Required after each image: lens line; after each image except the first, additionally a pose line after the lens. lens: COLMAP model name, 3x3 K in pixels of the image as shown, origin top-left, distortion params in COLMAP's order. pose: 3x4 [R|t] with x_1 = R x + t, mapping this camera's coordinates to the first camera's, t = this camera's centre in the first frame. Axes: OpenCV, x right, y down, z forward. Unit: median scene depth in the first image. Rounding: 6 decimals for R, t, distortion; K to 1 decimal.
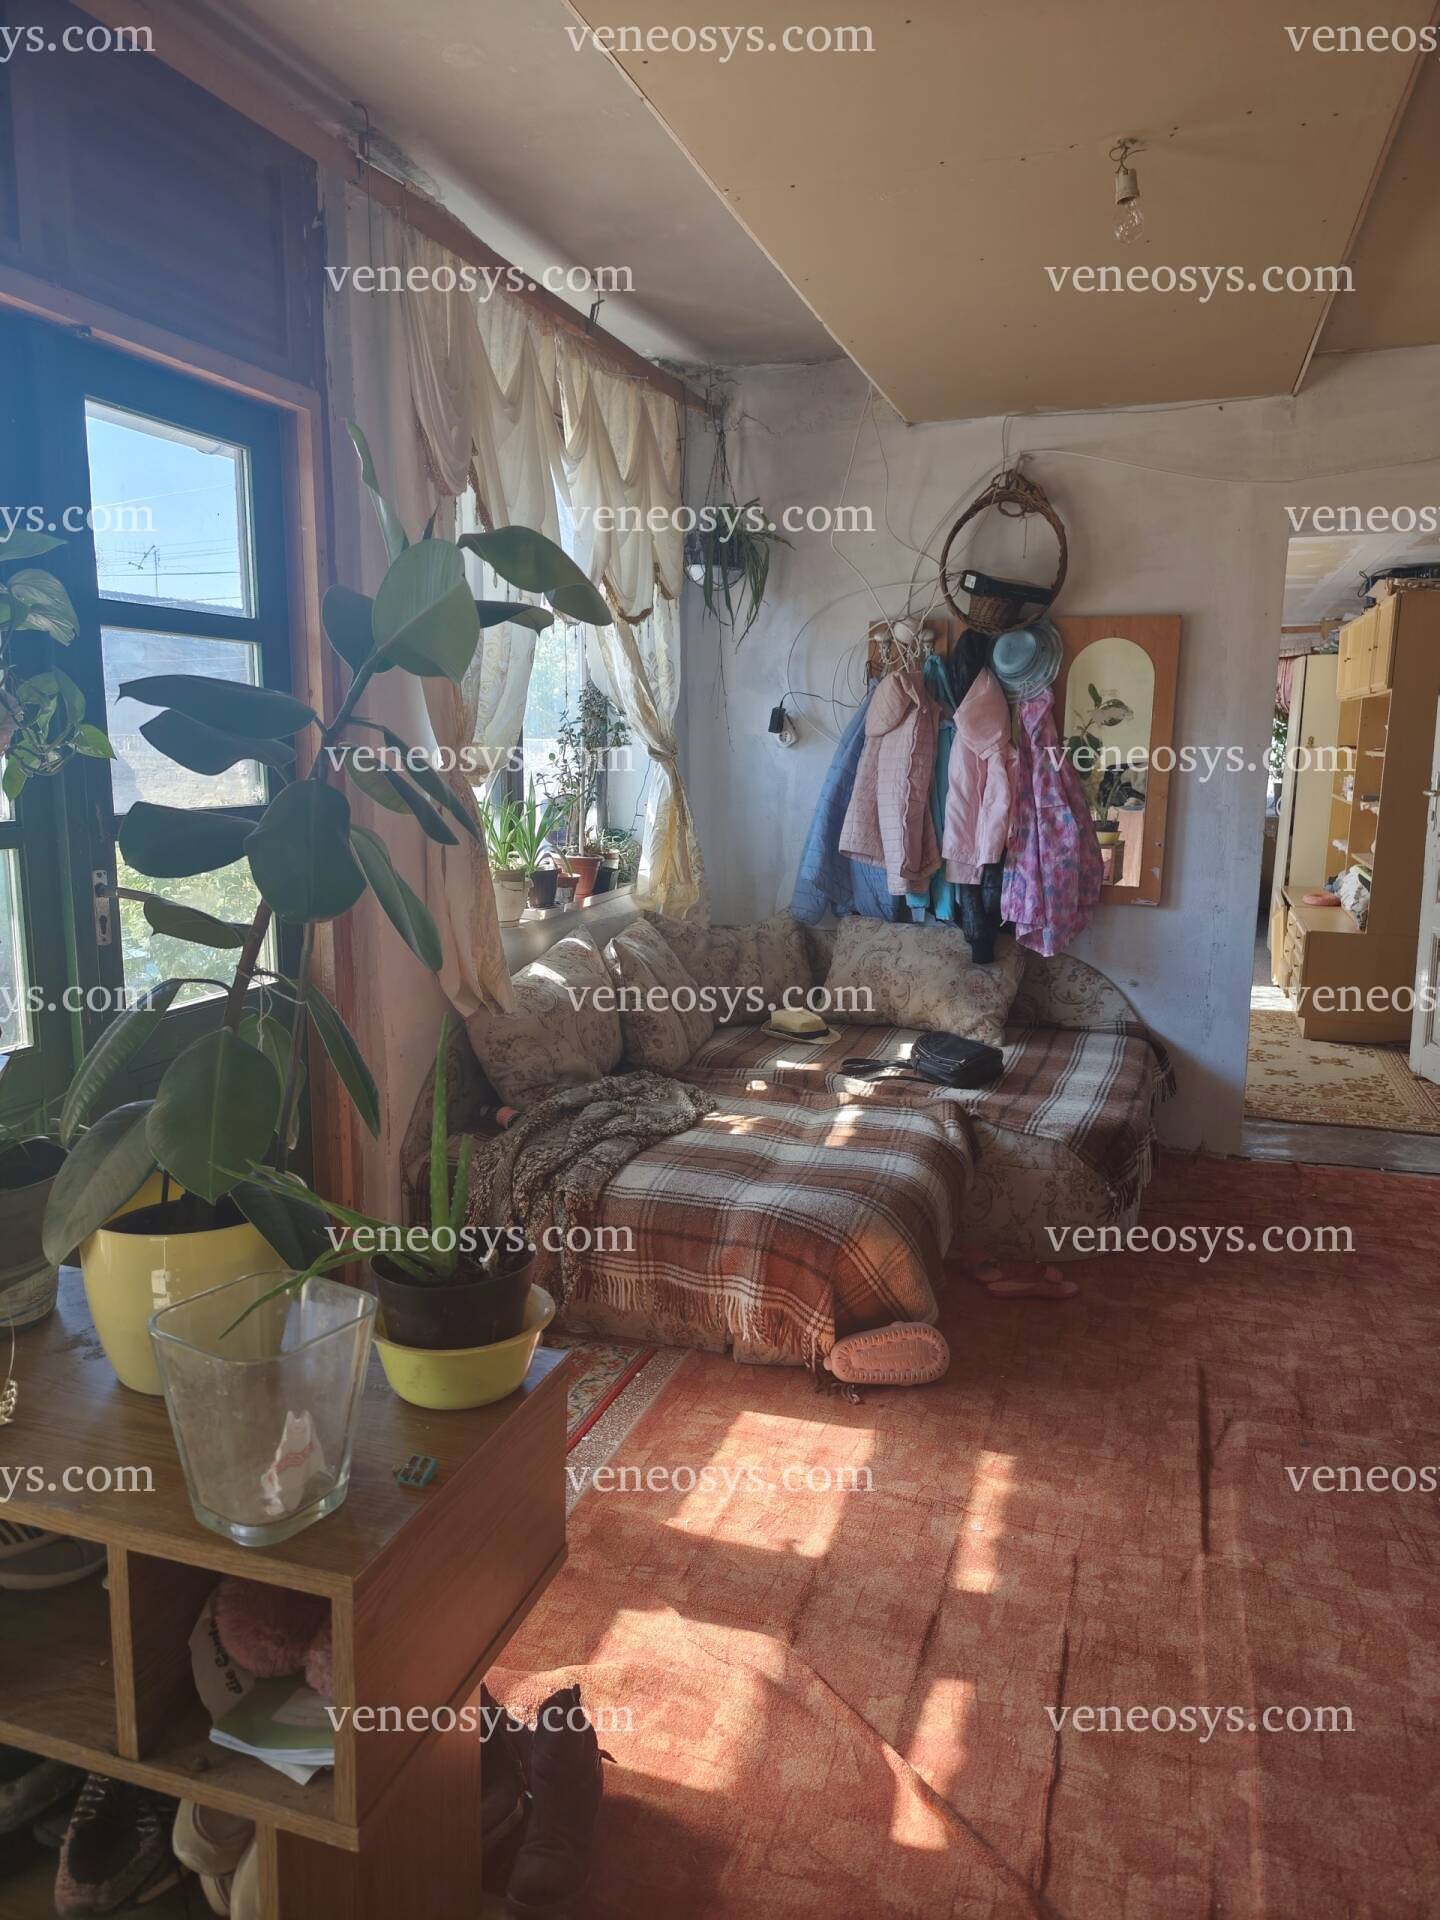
lens RADIAL K [[1315.2, 0, 720.0], [0, 1315.2, 960.0], [0, 0, 1]] dist [0.072632, -0.084786]
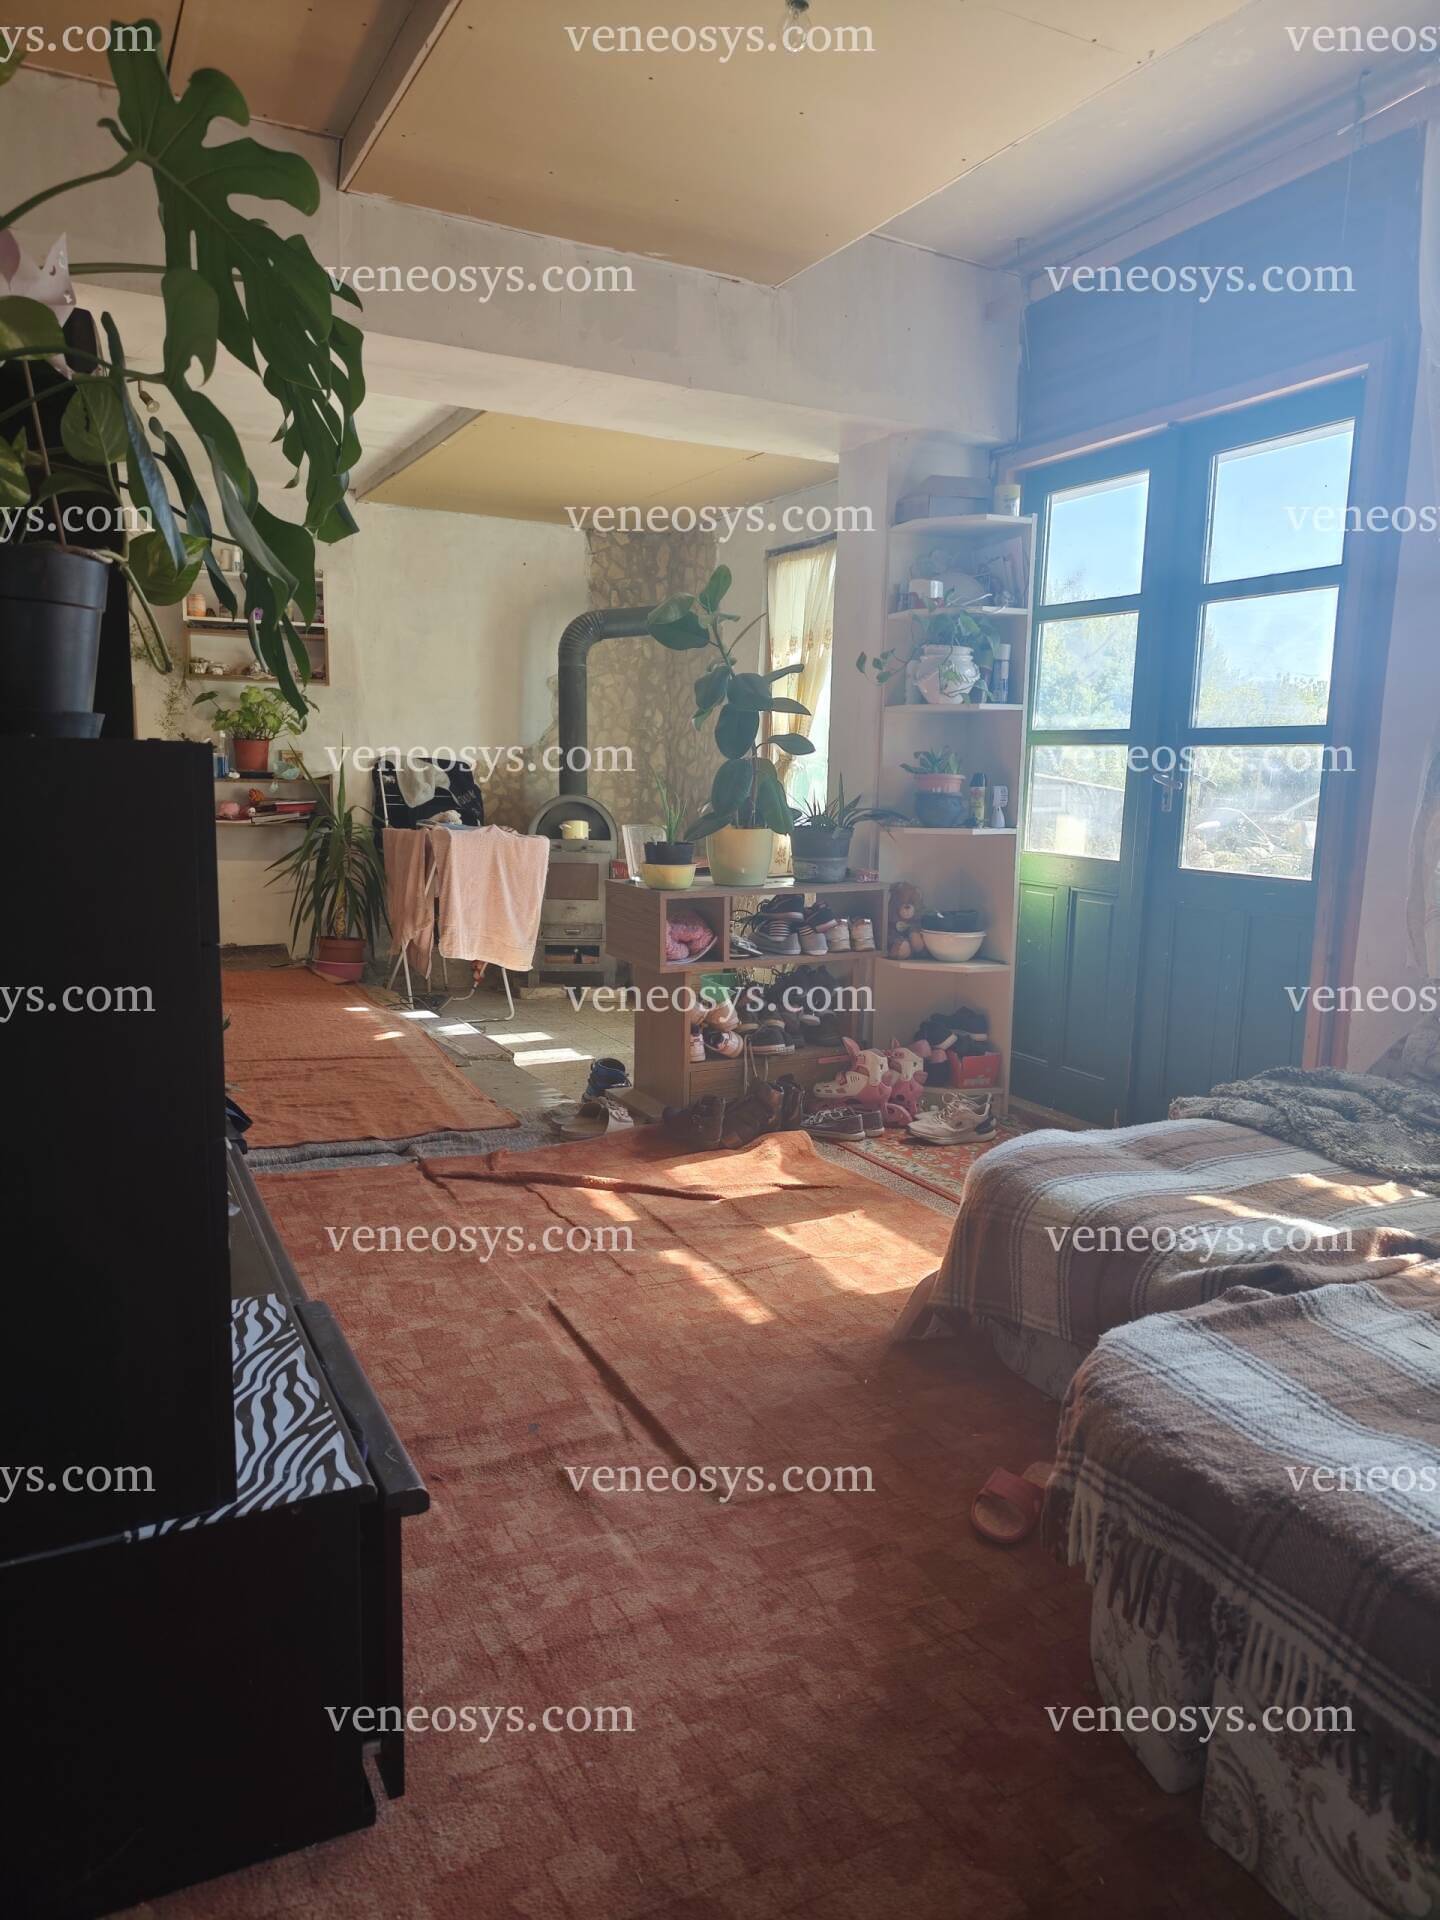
lens RADIAL K [[1315.2, 0, 720.0], [0, 1315.2, 960.0], [0, 0, 1]] dist [0.072632, -0.084786]
pose [[-0.697893, 0.083091, -0.711366, 0.939662], [-0.143584, 0.956850, 0.252630, -0.148531], [0.701662, 0.278450, -0.655848, 1.570634]]
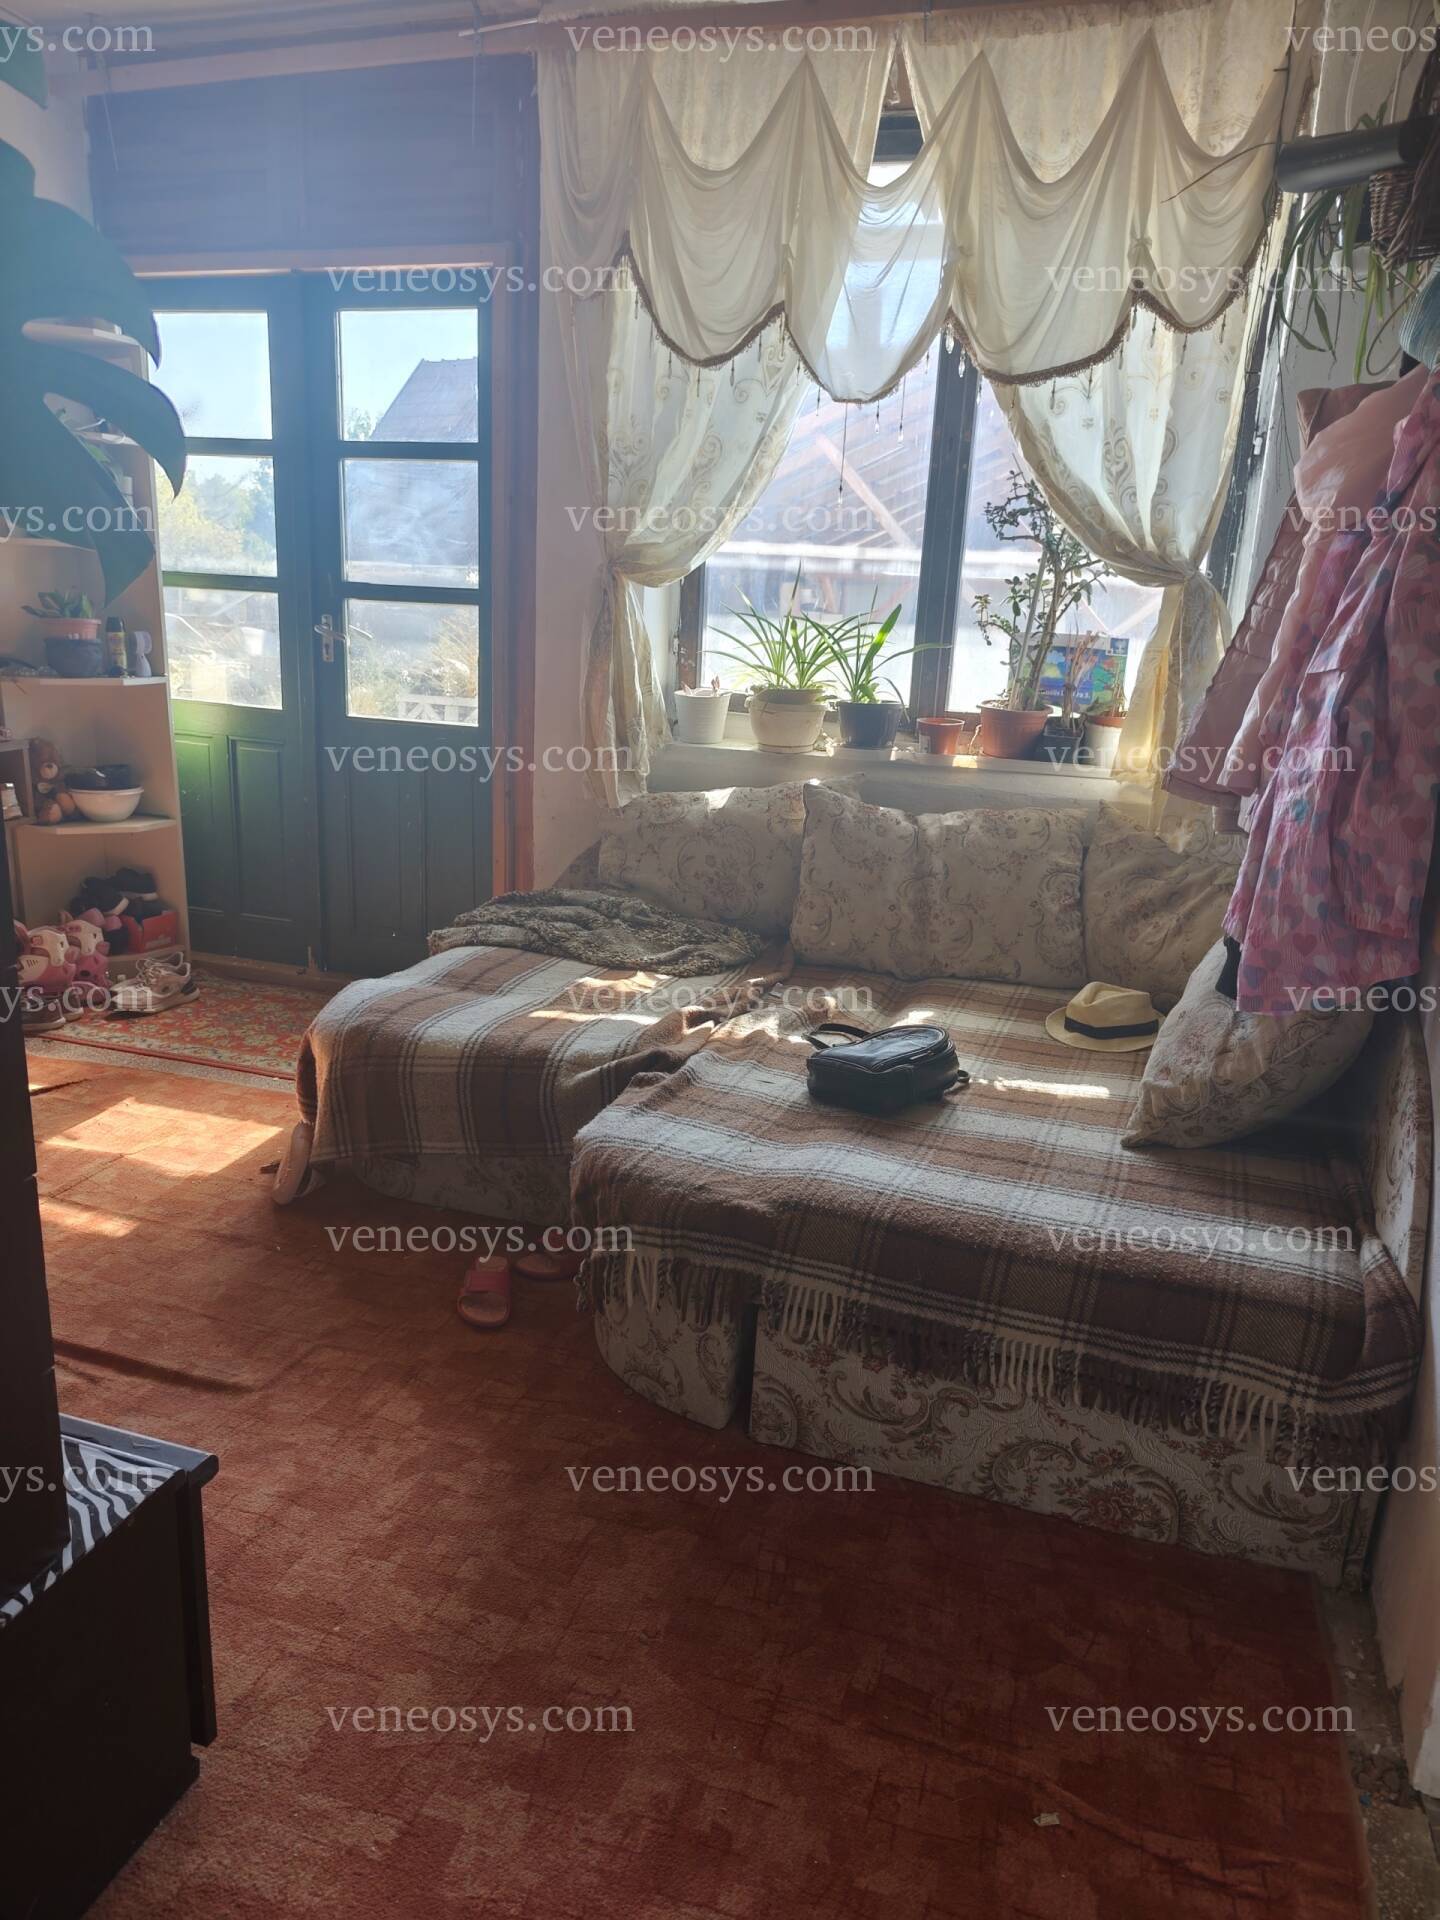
lens RADIAL K [[1315.2, 0, 720.0], [0, 1315.2, 960.0], [0, 0, 1]] dist [0.072632, -0.084786]
pose [[0.008583, 0.257543, -0.966229, 1.125554], [-0.210344, 0.945110, 0.250045, -0.160254], [0.977590, 0.201094, 0.062285, 1.331374]]
